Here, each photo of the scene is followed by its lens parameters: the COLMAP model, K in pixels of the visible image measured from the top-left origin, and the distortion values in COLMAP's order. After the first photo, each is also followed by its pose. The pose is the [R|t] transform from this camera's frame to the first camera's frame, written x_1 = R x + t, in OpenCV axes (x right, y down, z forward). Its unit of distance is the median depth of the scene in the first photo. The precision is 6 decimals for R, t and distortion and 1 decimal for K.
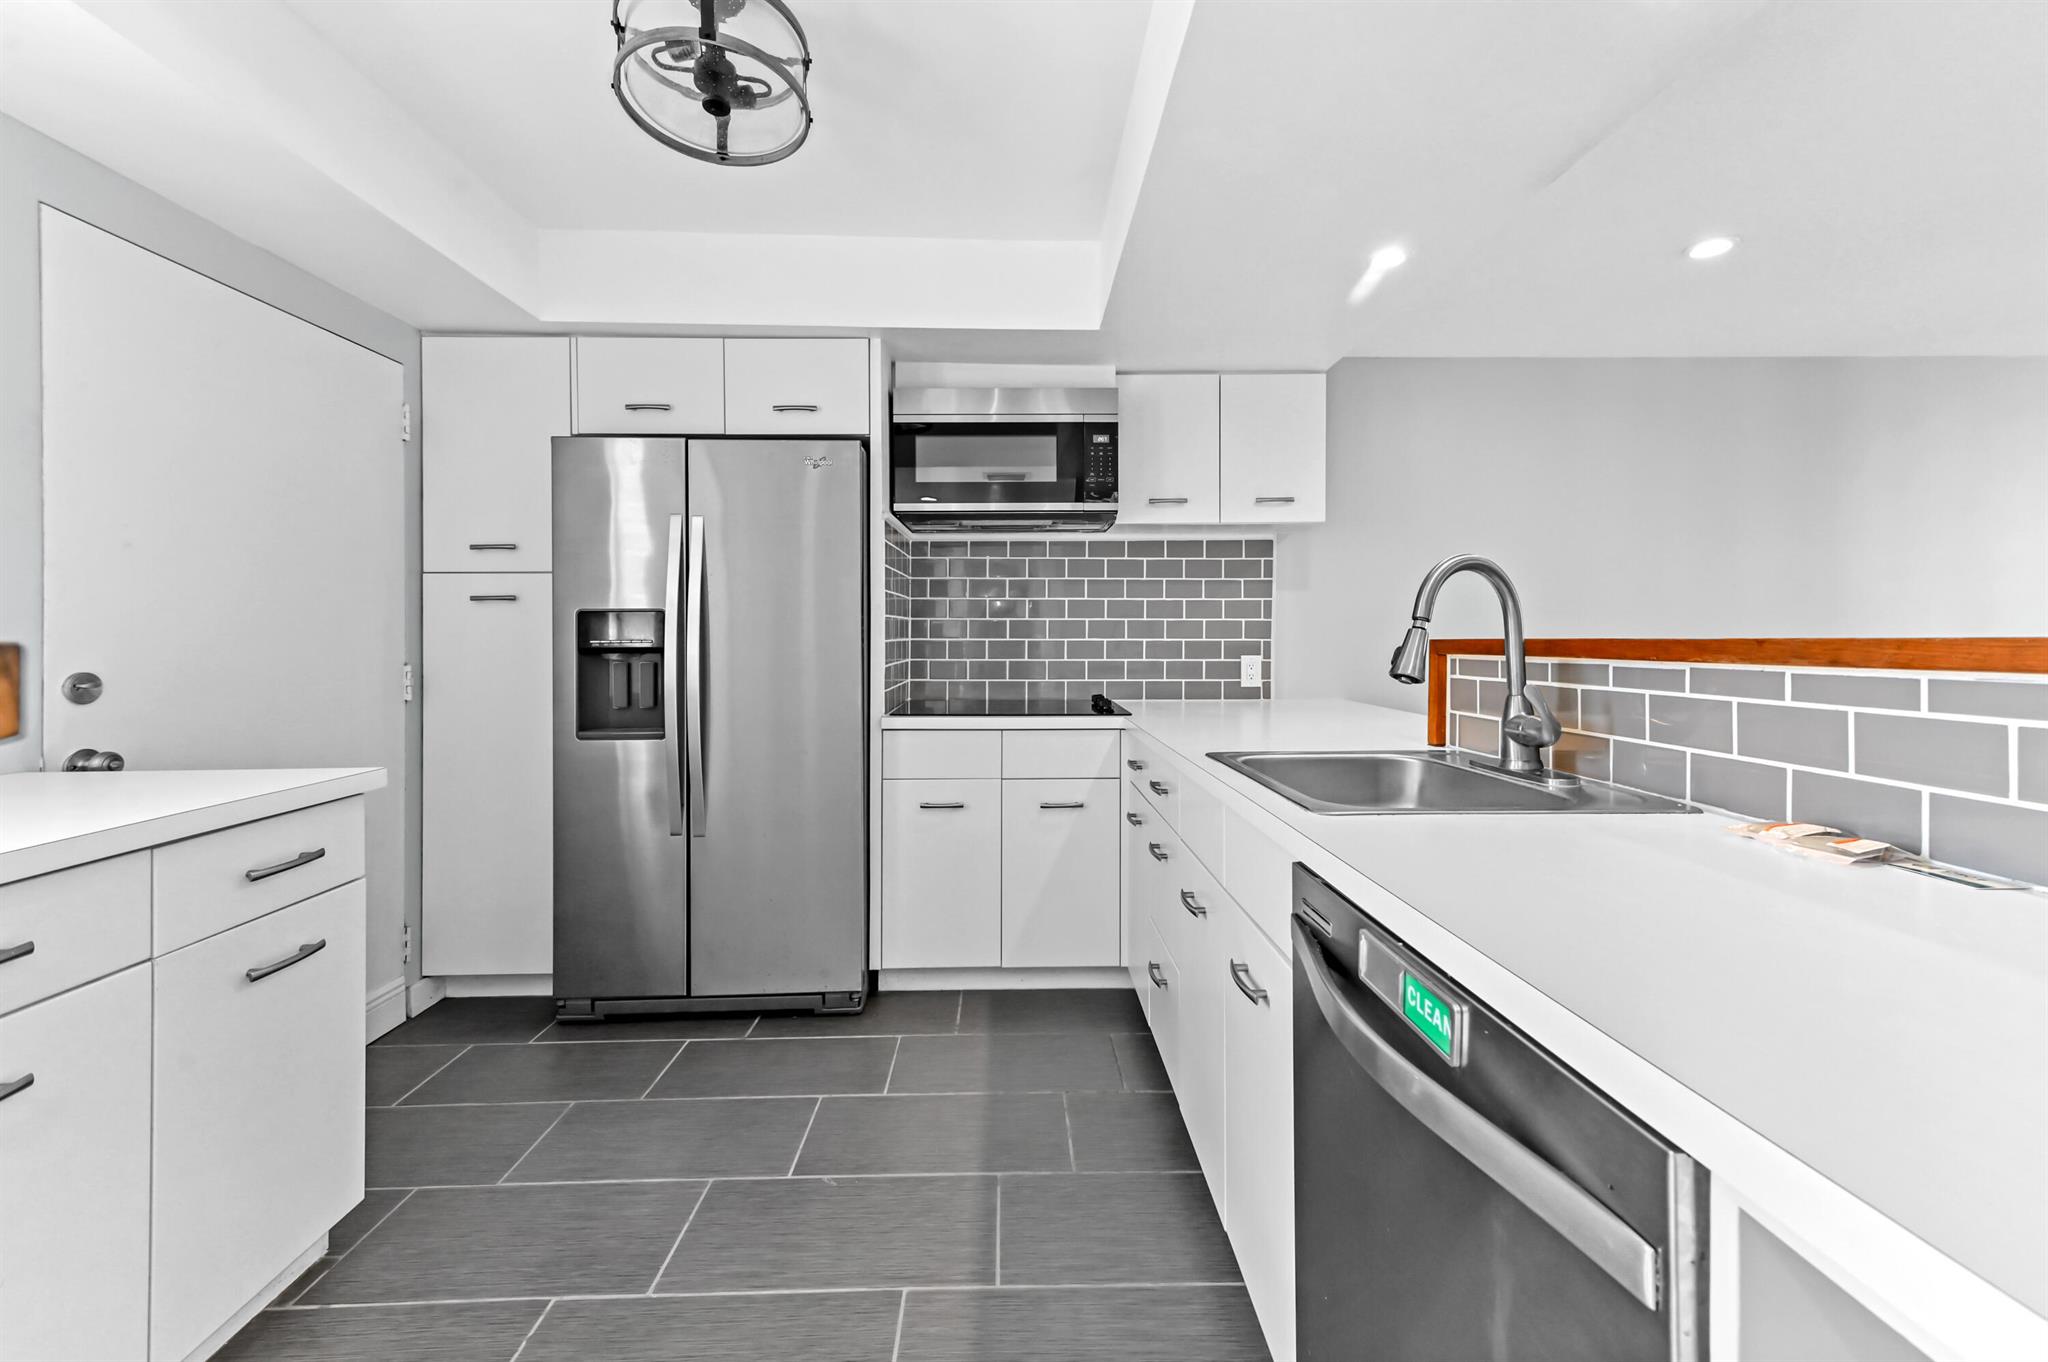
lens RADIAL K [[839.6, 0, 1017.0], [0, 839.6, 635.8], [0, 0, 1]] dist [0.014699, -0.000386]
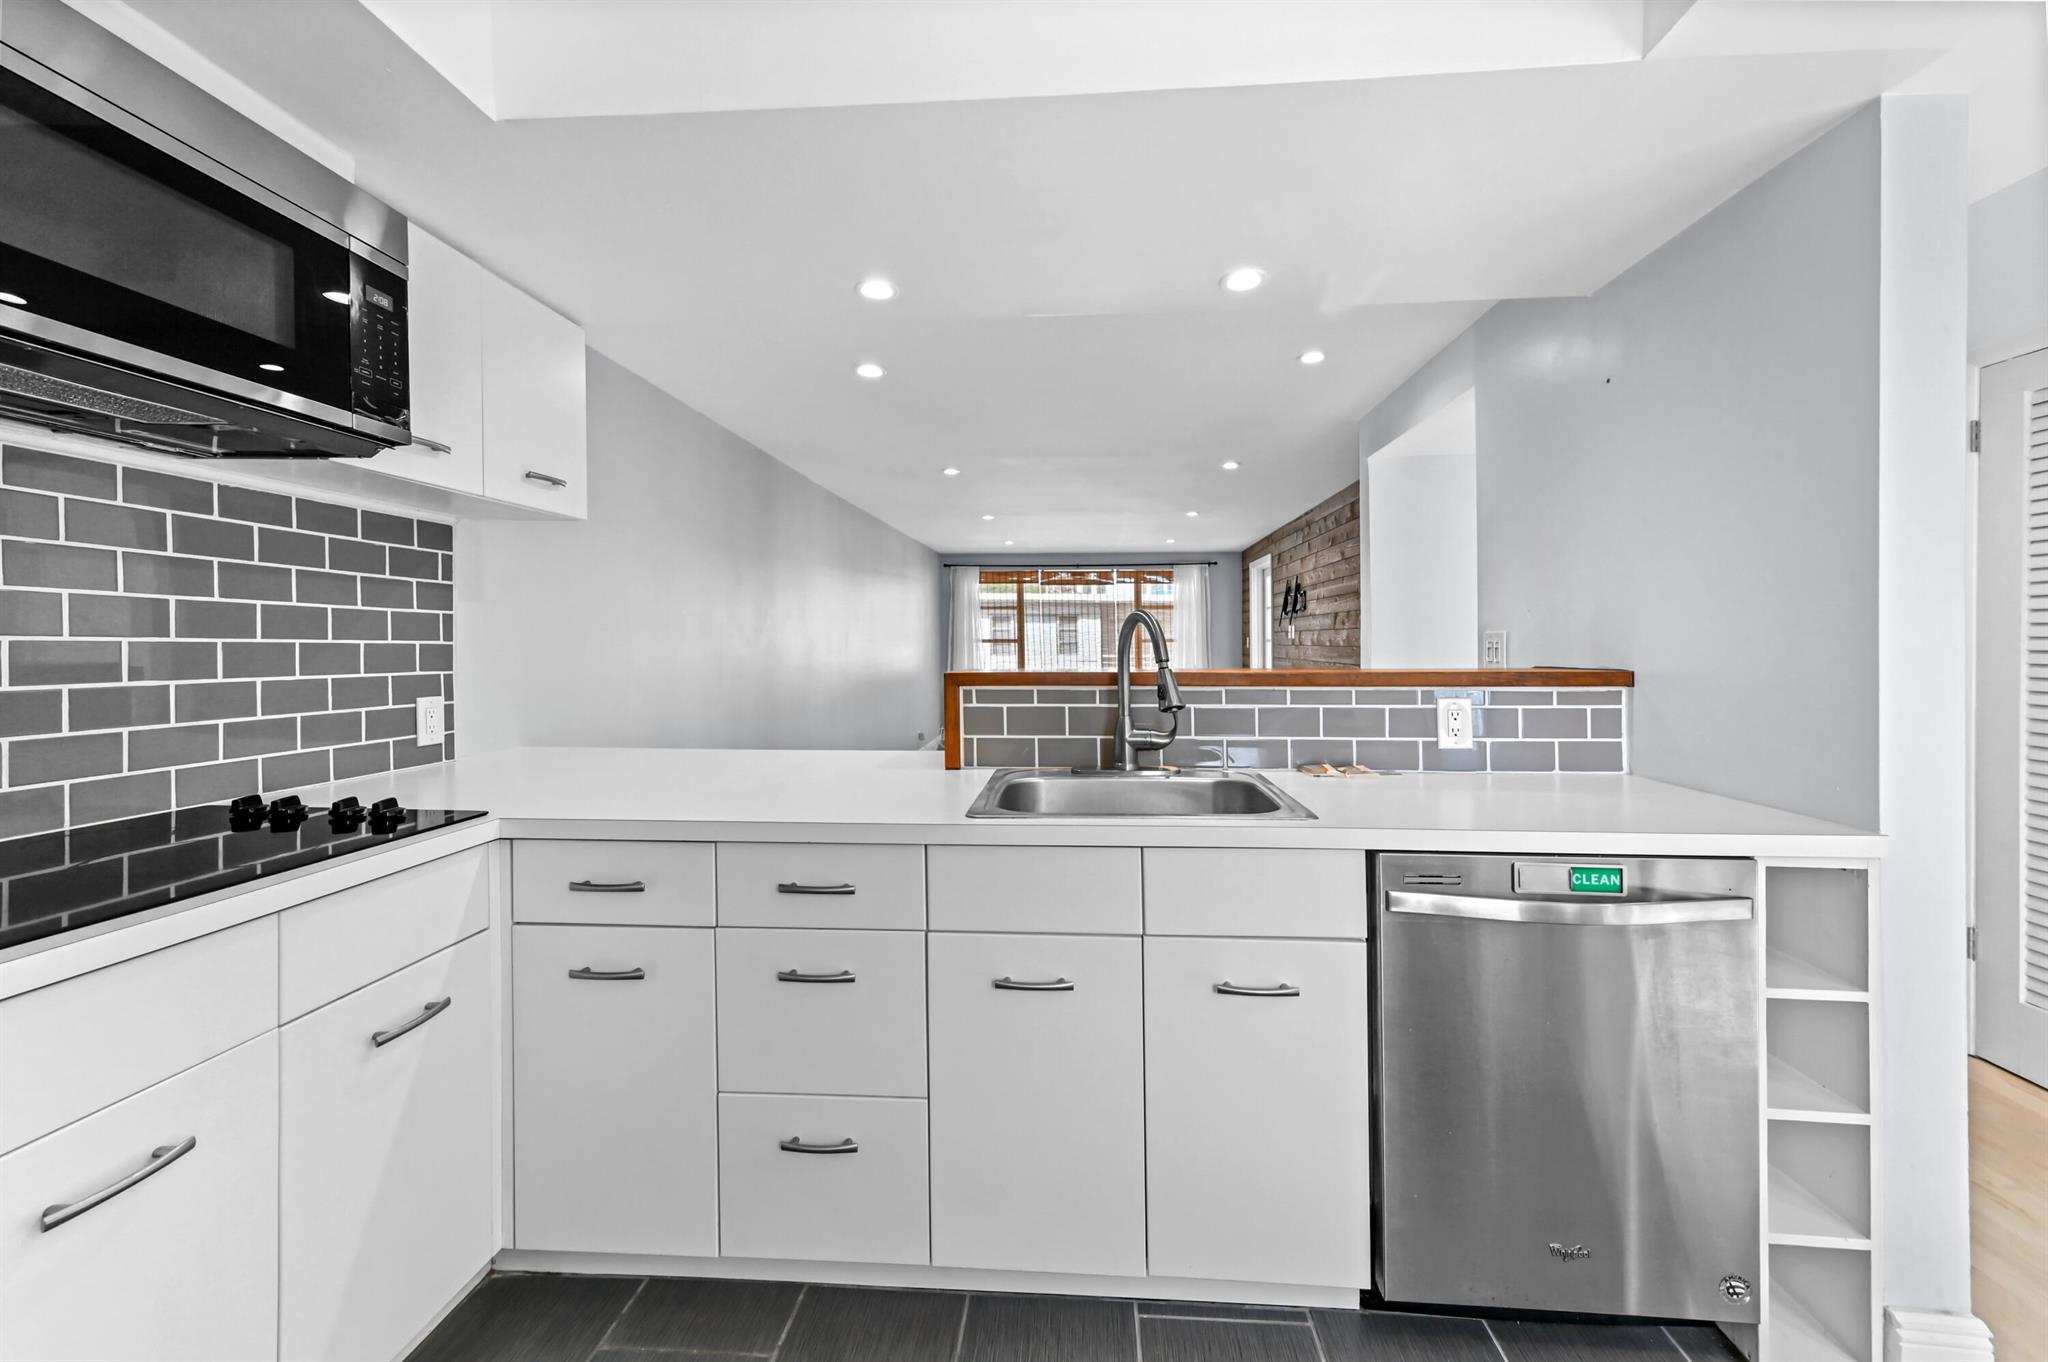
lens RADIAL K [[809.4, 0, 1038.2], [0, 809.4, 647.6], [0, 0, 1]] dist [0.000180, -0.000046]
pose [[0.083351, -0.000961, 0.996520, -0.335520], [-0.002526, 0.999996, 0.001176, -0.018396], [-0.996517, -0.002615, 0.083348, 0.505253]]
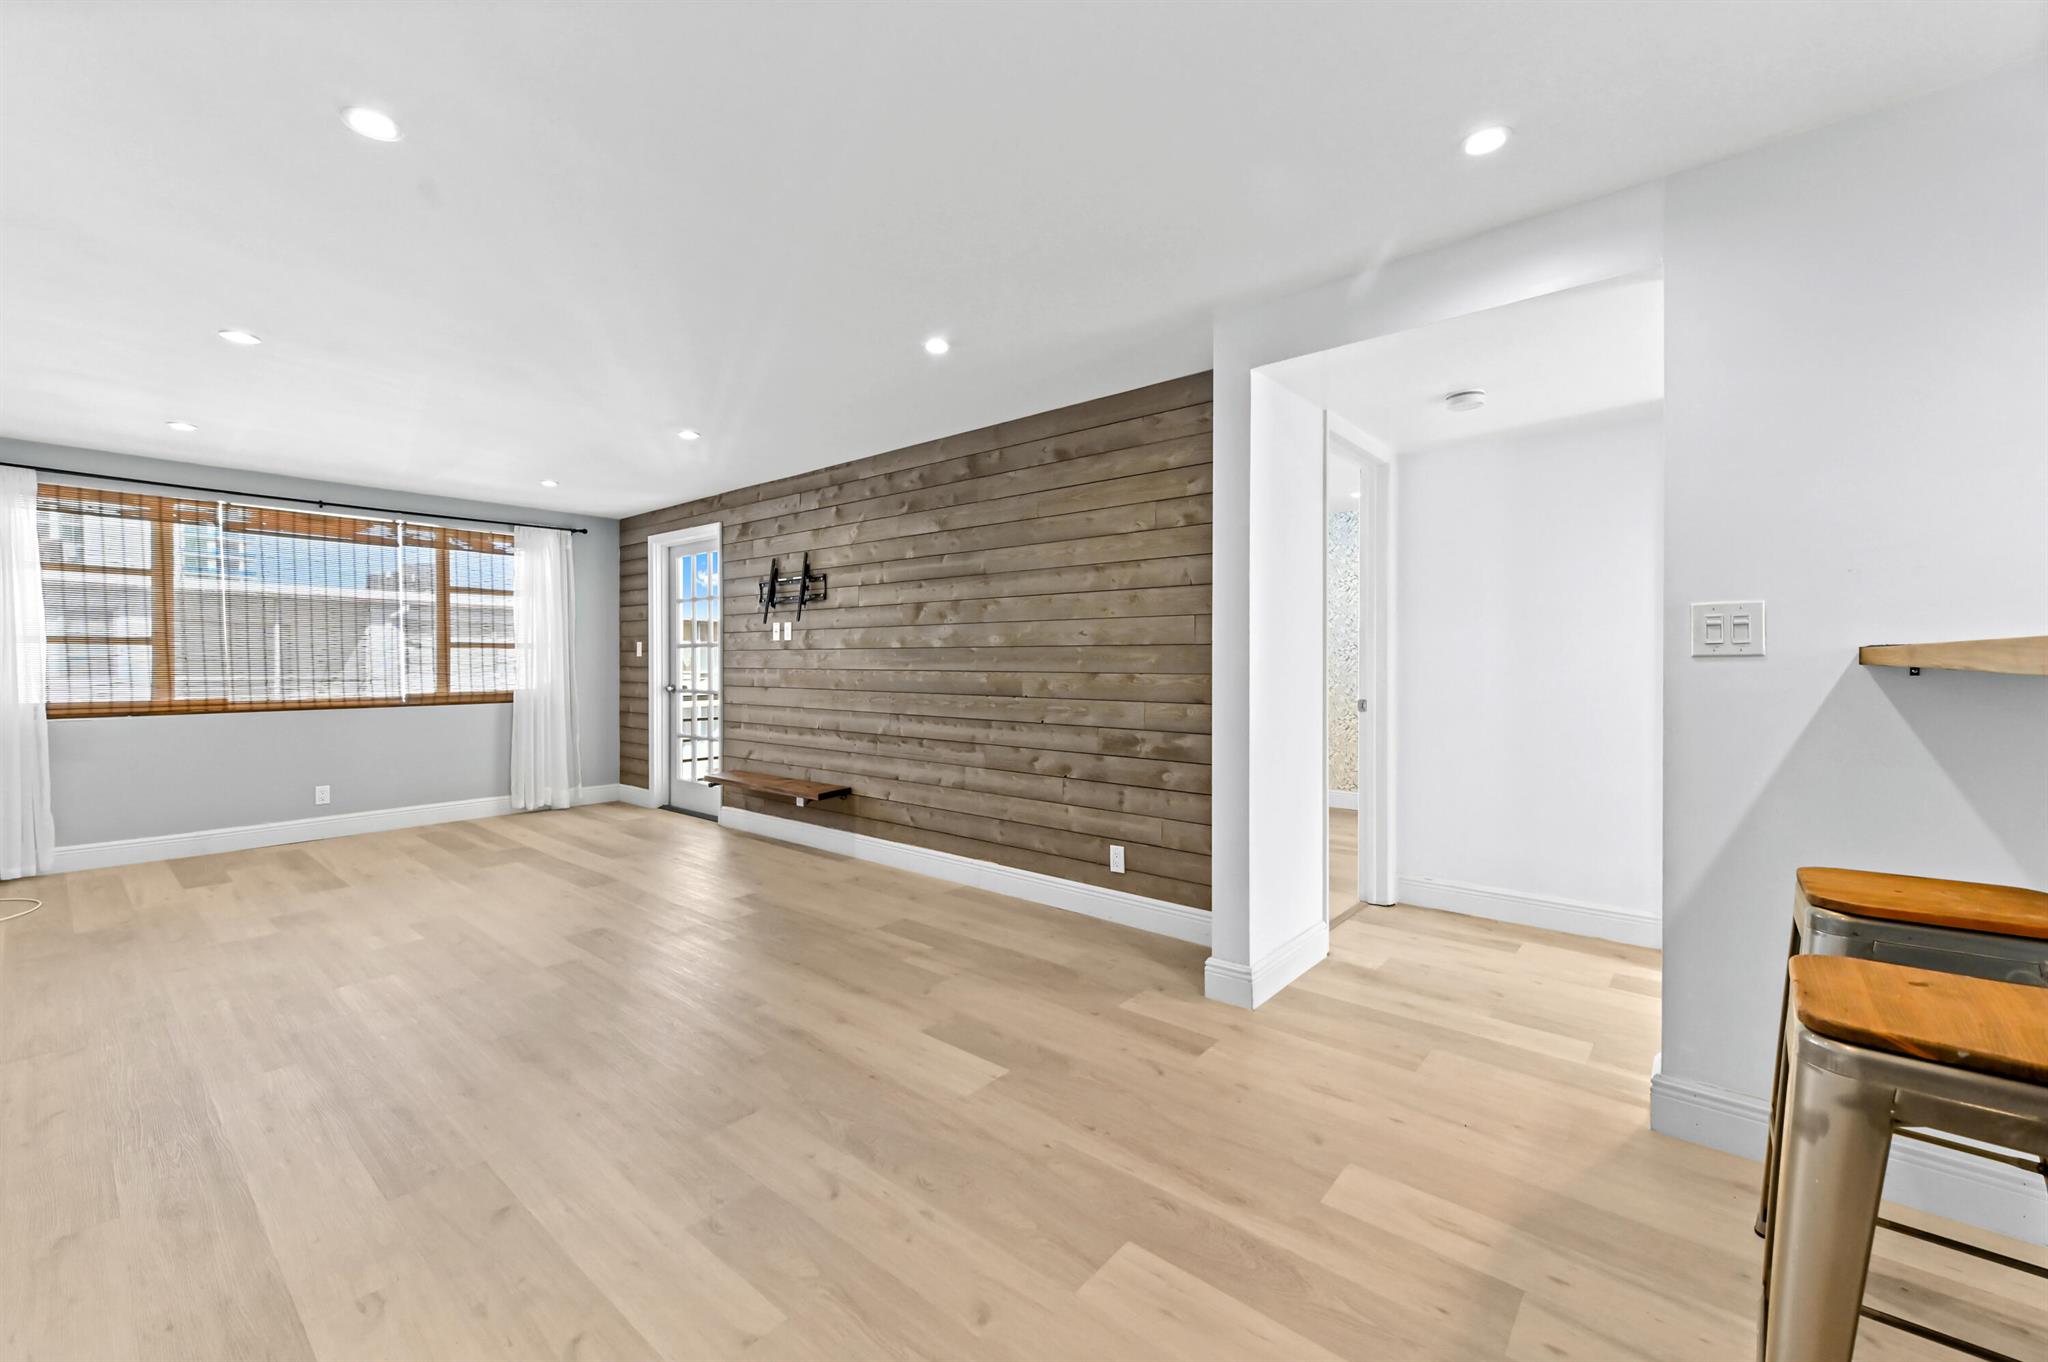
lens RADIAL K [[817.1, 0, 1000.3], [0, 817.1, 674.3], [0, 0, 1]] dist [0.011504, 0.000014]
pose [[-0.744550, -0.005319, 0.667545, 0.525100], [0.002010, 0.999946, 0.010209, 0.010093], [-0.667564, 0.008943, -0.744499, 0.932156]]
